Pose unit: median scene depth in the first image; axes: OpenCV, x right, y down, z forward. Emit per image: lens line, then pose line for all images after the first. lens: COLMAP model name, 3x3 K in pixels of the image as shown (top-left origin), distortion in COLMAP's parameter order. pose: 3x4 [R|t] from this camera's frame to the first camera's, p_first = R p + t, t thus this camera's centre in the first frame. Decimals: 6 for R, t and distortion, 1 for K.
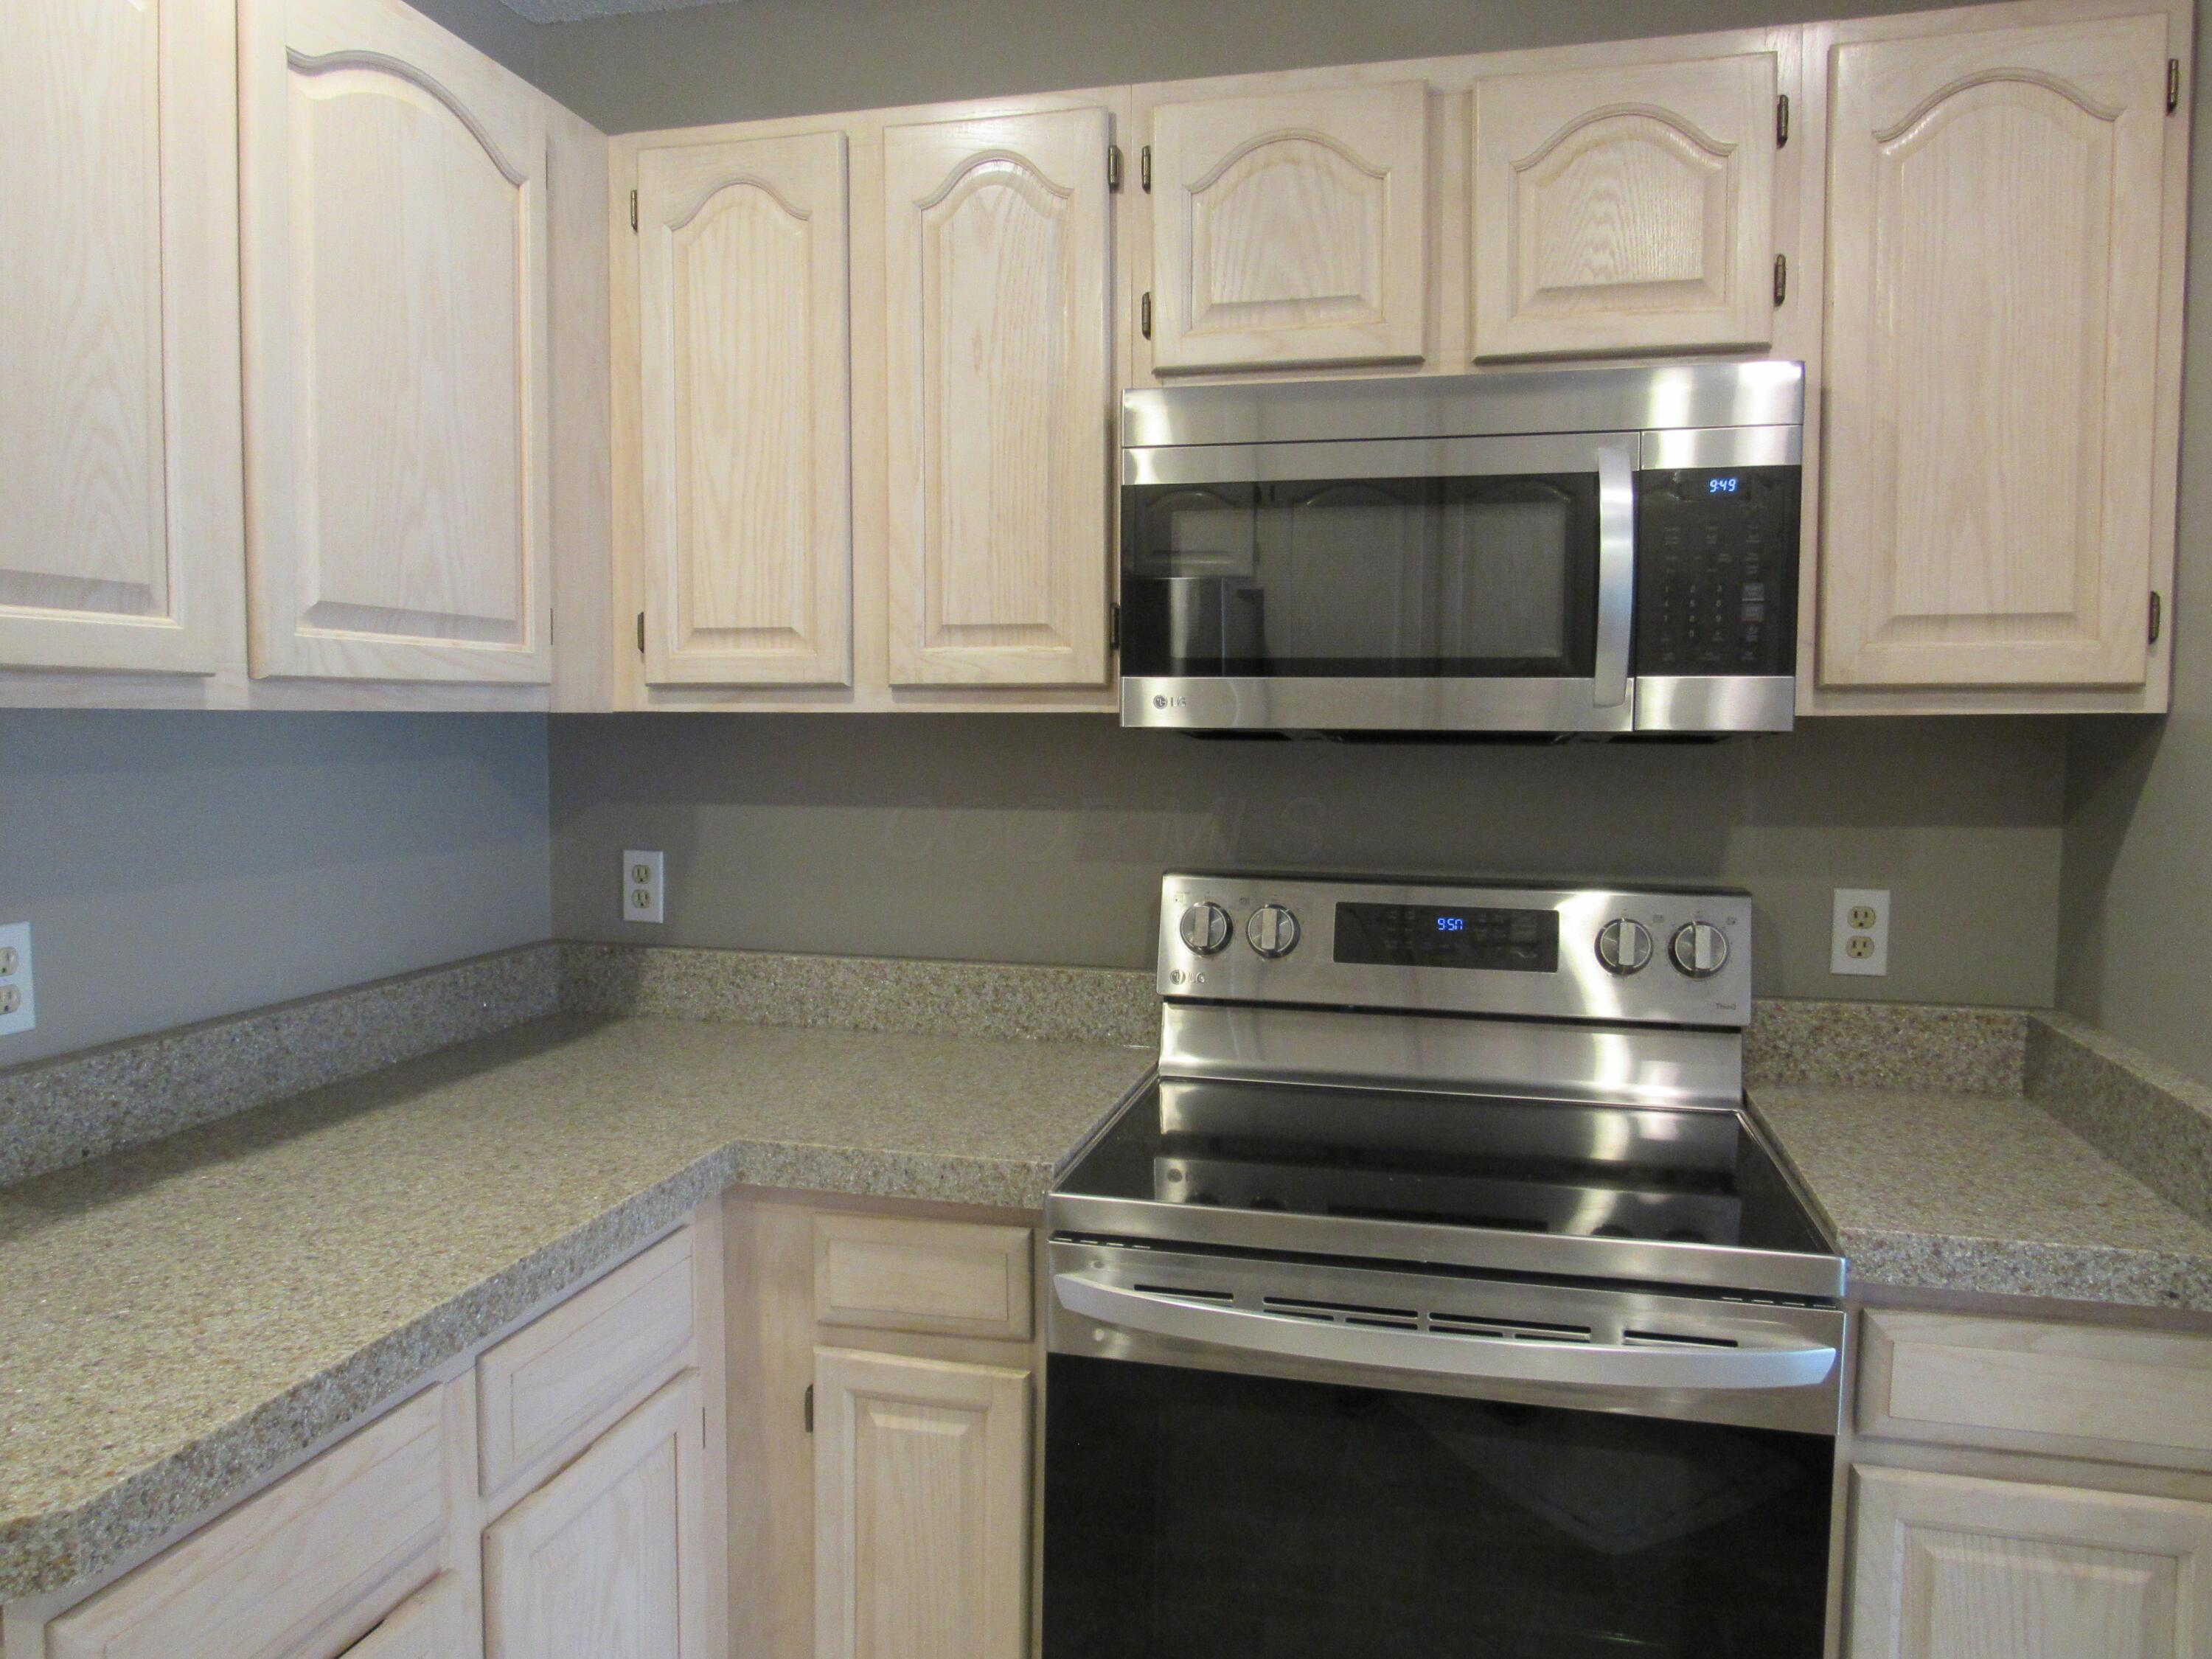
lens RADIAL K [[1576.8, 0, 1106.0], [0, 1576.8, 829.5], [0, 0, 1]] dist [-0.024258, 0.005133]
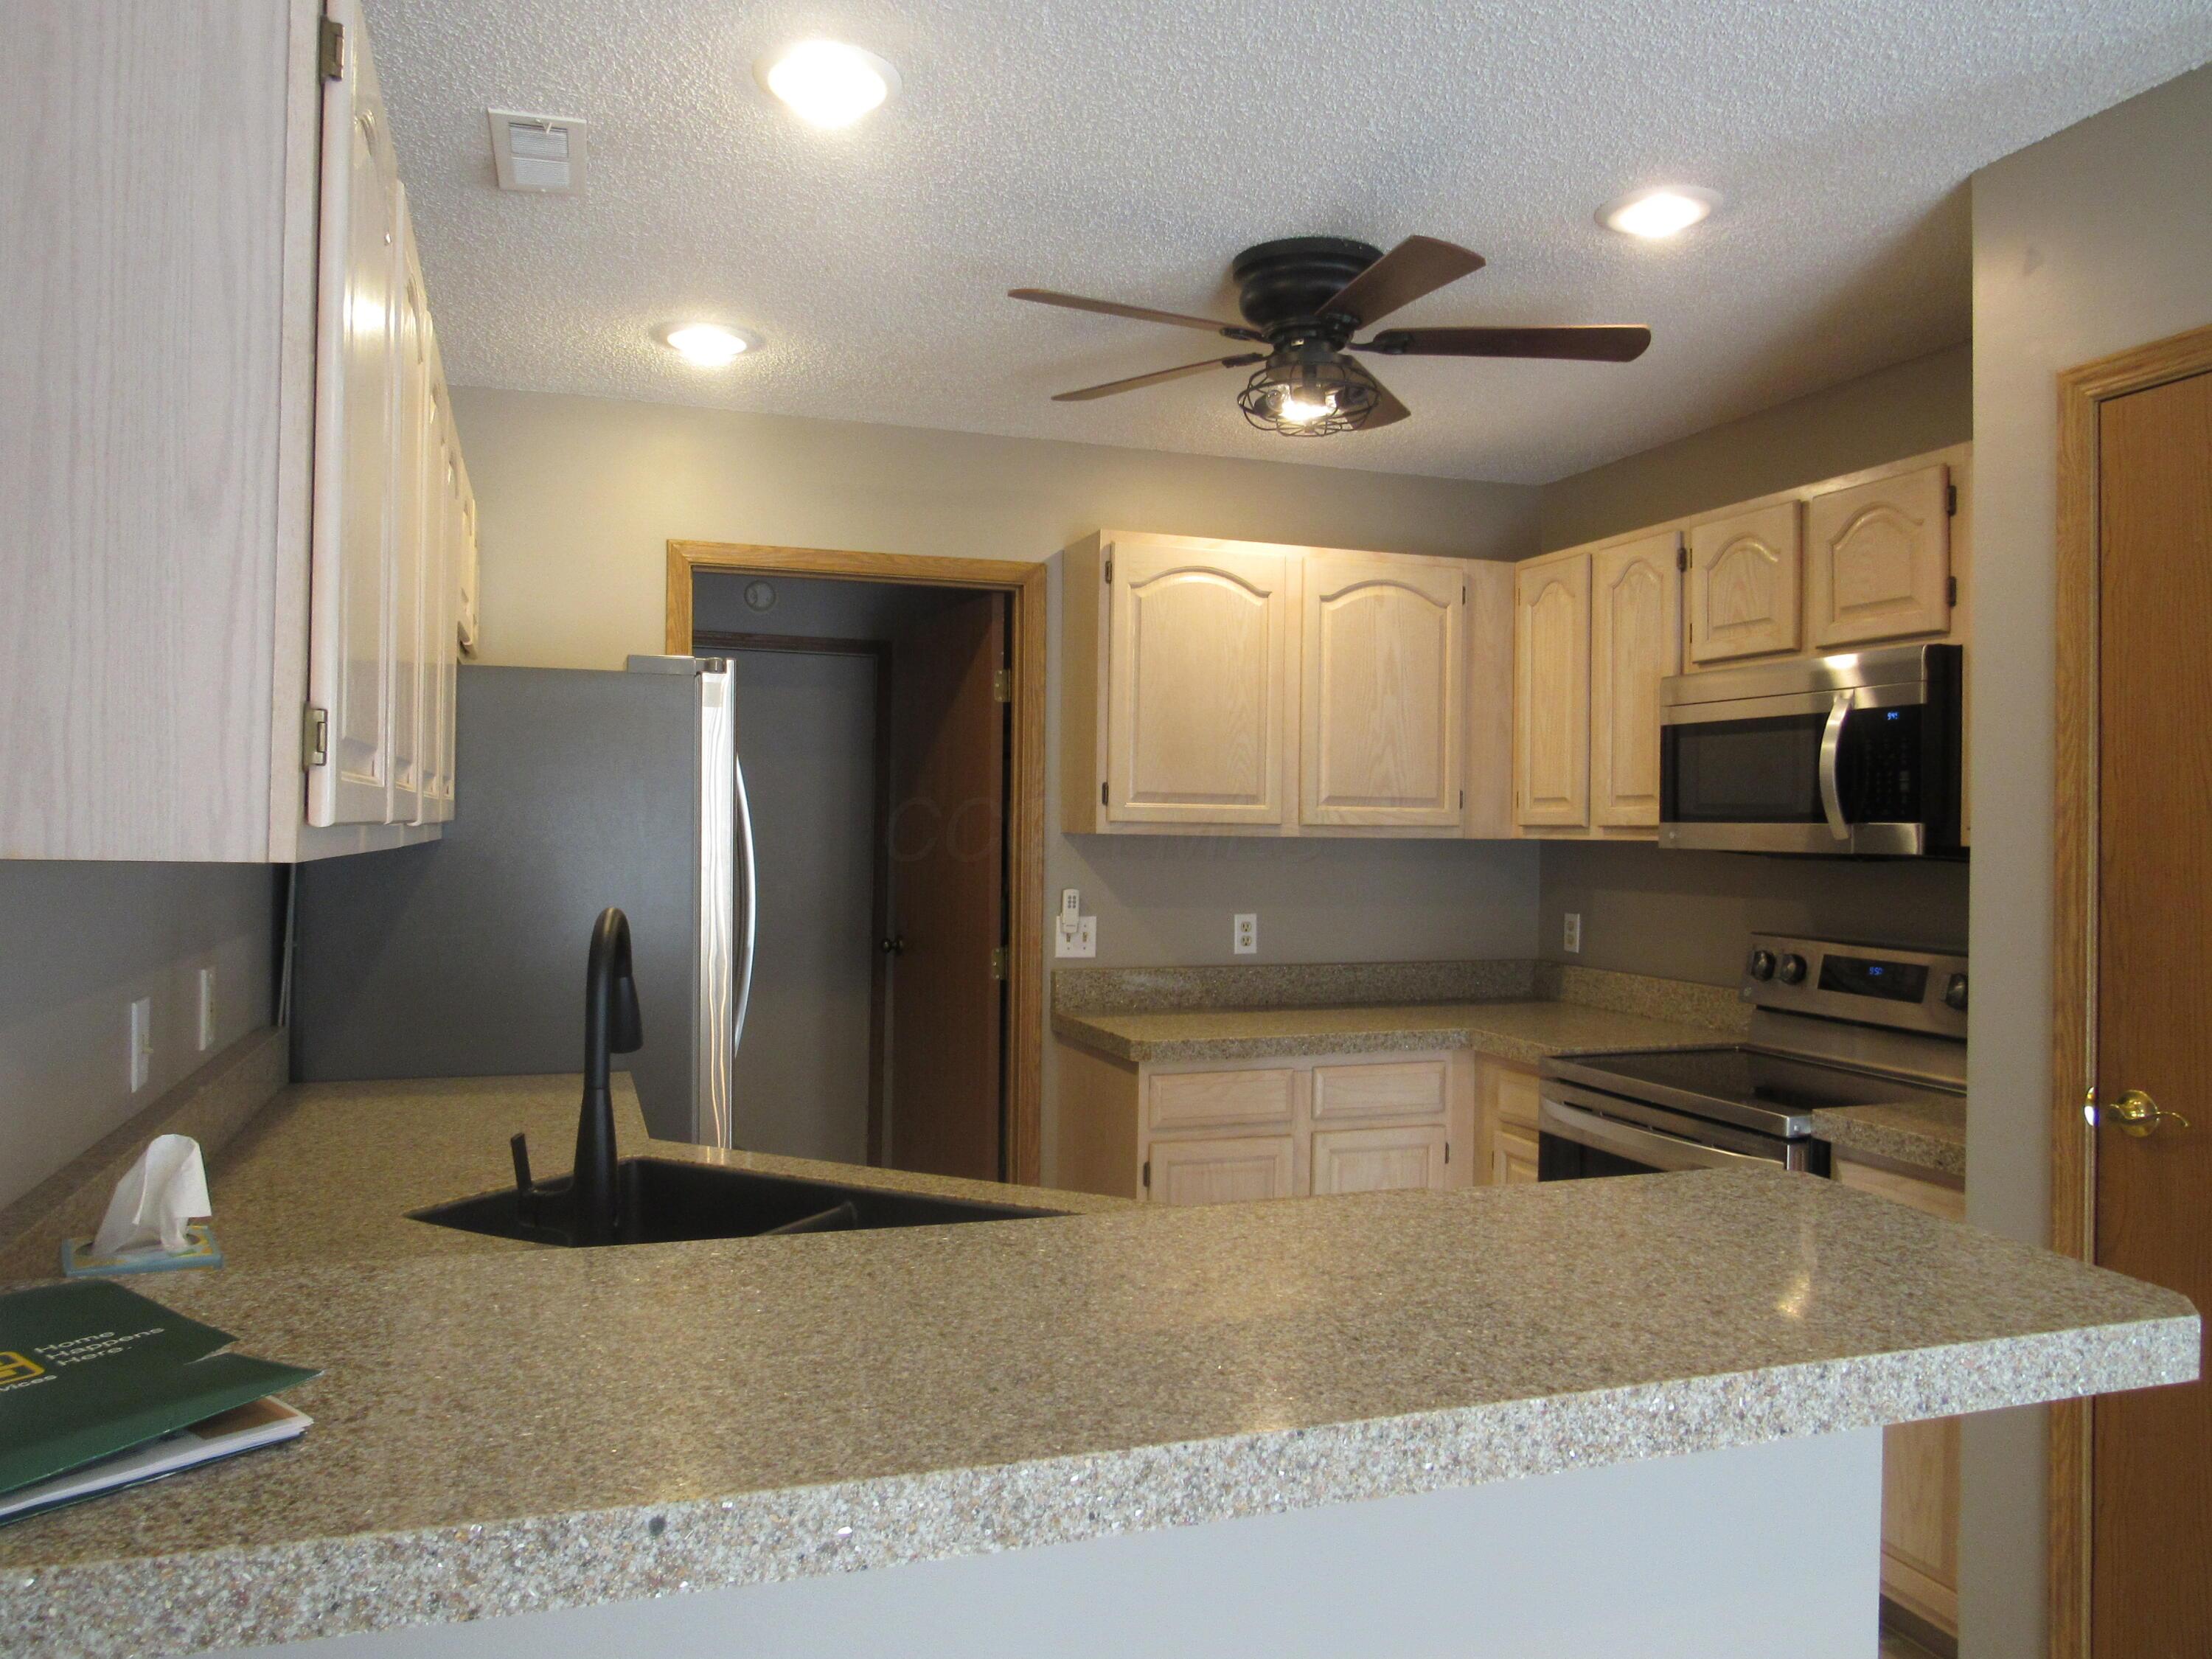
lens RADIAL K [[1576.8, 0, 1106.0], [0, 1576.8, 829.5], [0, 0, 1]] dist [-0.024258, 0.005133]
pose [[0.551069, 0.002486, -0.834456, 1.245108], [-0.067686, 0.996834, -0.041729, 0.038724], [0.831710, 0.079477, 0.549492, -0.632512]]
